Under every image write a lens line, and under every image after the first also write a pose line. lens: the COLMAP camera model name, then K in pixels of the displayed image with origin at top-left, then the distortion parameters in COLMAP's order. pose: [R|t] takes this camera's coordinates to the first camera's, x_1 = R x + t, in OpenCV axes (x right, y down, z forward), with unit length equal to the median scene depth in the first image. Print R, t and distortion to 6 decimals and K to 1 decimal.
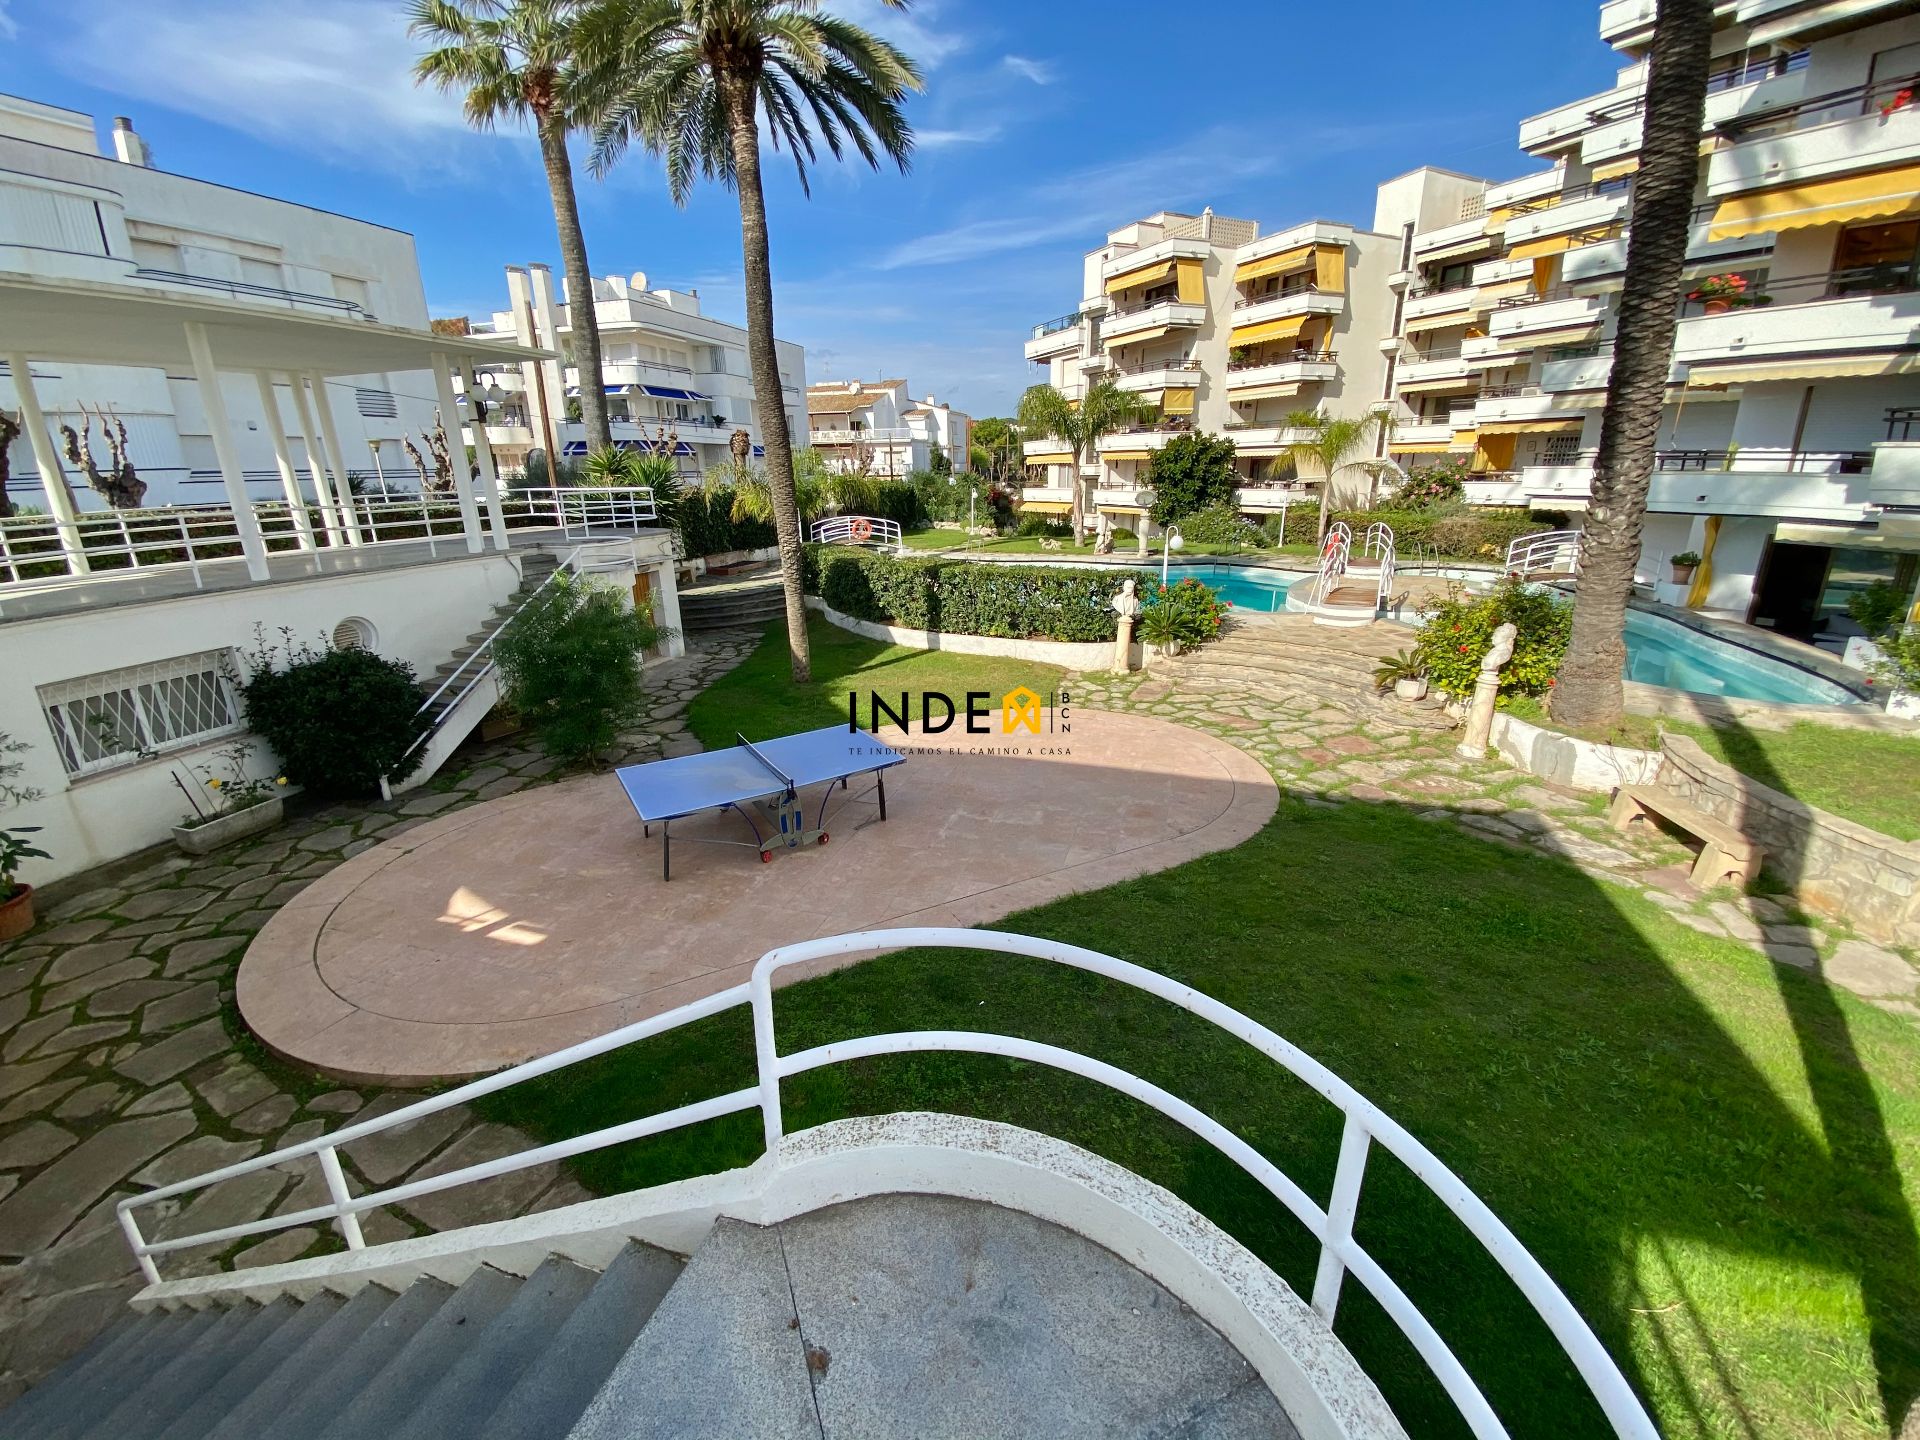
lens RADIAL K [[816.1, 0, 963.7], [0, 816.1, 730.4], [0, 0, 1]] dist [0.003068, -0.003457]
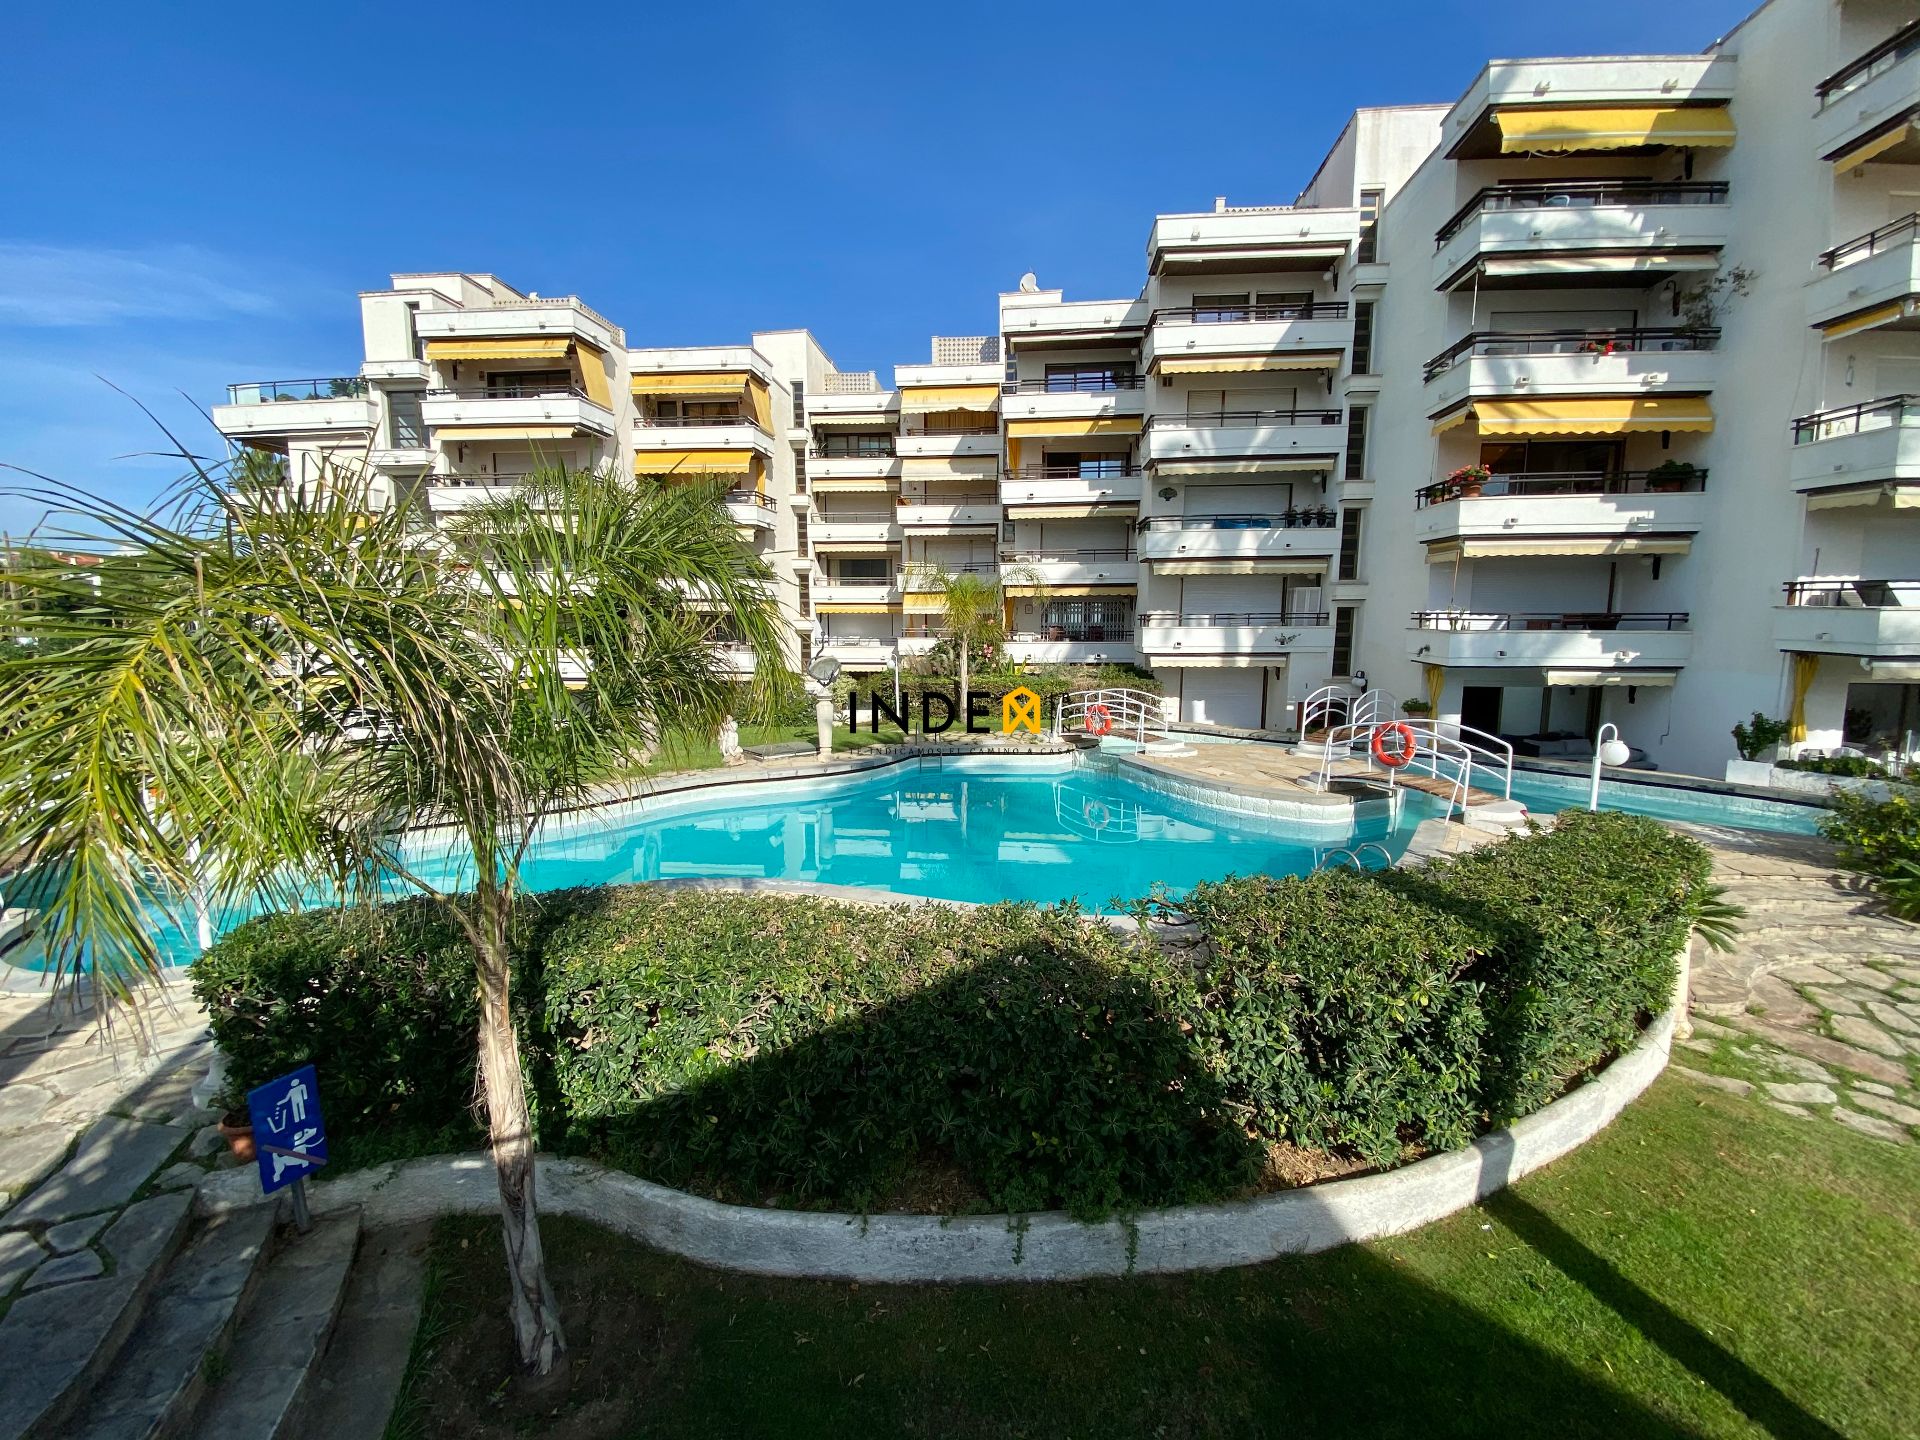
lens RADIAL K [[816.1, 0, 958.8], [0, 816.1, 716.5], [0, 0, 1]] dist [0.003068, -0.003457]
pose [[0.530209, -0.073140, 0.844706, -0.181297], [0.250722, 0.965242, -0.073798, -0.129765], [-0.809948, 0.250915, 0.530118, 0.443272]]
